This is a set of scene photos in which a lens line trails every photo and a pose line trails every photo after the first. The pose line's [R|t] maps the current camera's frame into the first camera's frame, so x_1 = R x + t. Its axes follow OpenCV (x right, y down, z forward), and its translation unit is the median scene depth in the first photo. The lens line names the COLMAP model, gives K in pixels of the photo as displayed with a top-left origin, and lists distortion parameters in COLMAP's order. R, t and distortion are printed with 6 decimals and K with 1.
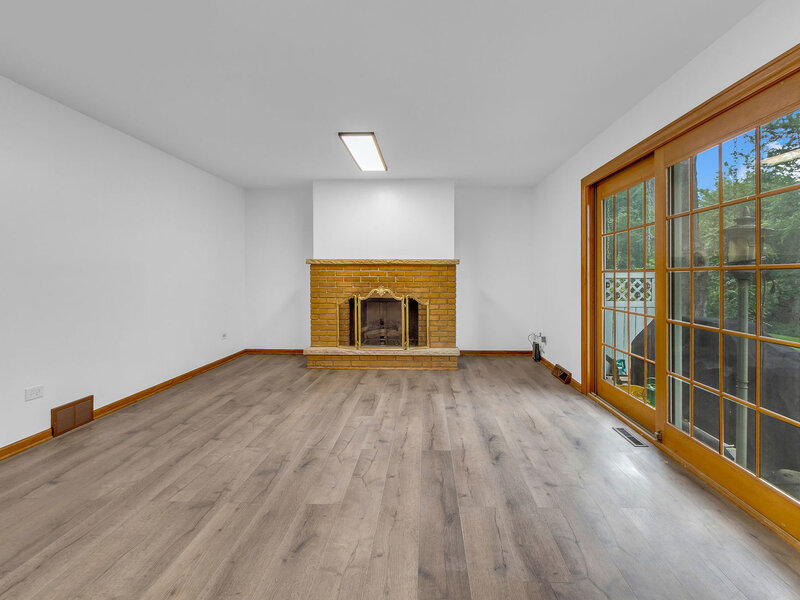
lens RADIAL K [[429.6, 0, 399.3], [0, 429.6, 300.2], [0, 0, 1]] dist [0.005496, 0.001153]
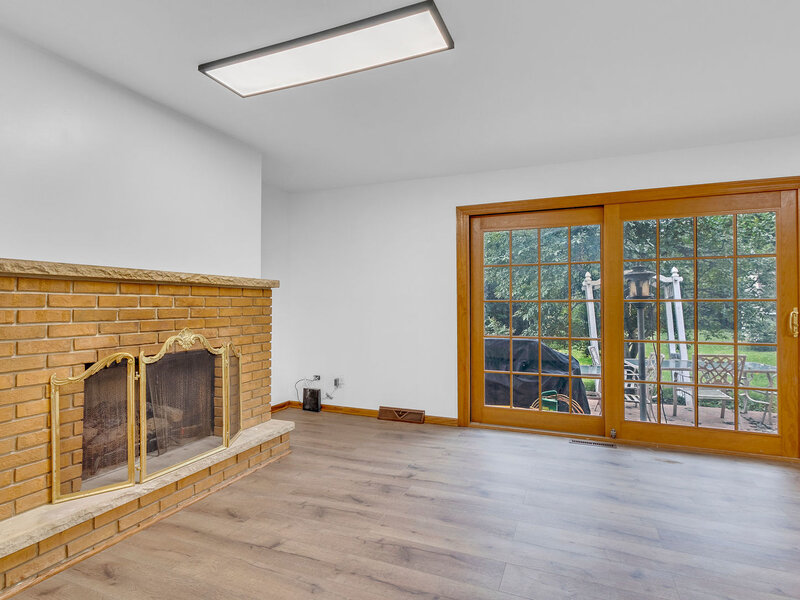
lens RADIAL K [[429.6, 0, 400.6], [0, 429.6, 302.2], [0, 0, 1]] dist [0.005496, 0.001153]
pose [[0.325222, 0.002855, 0.945633, -0.405978], [0.059950, 0.997922, -0.023631, -0.035365], [-0.943736, 0.064376, 0.324375, 0.608775]]
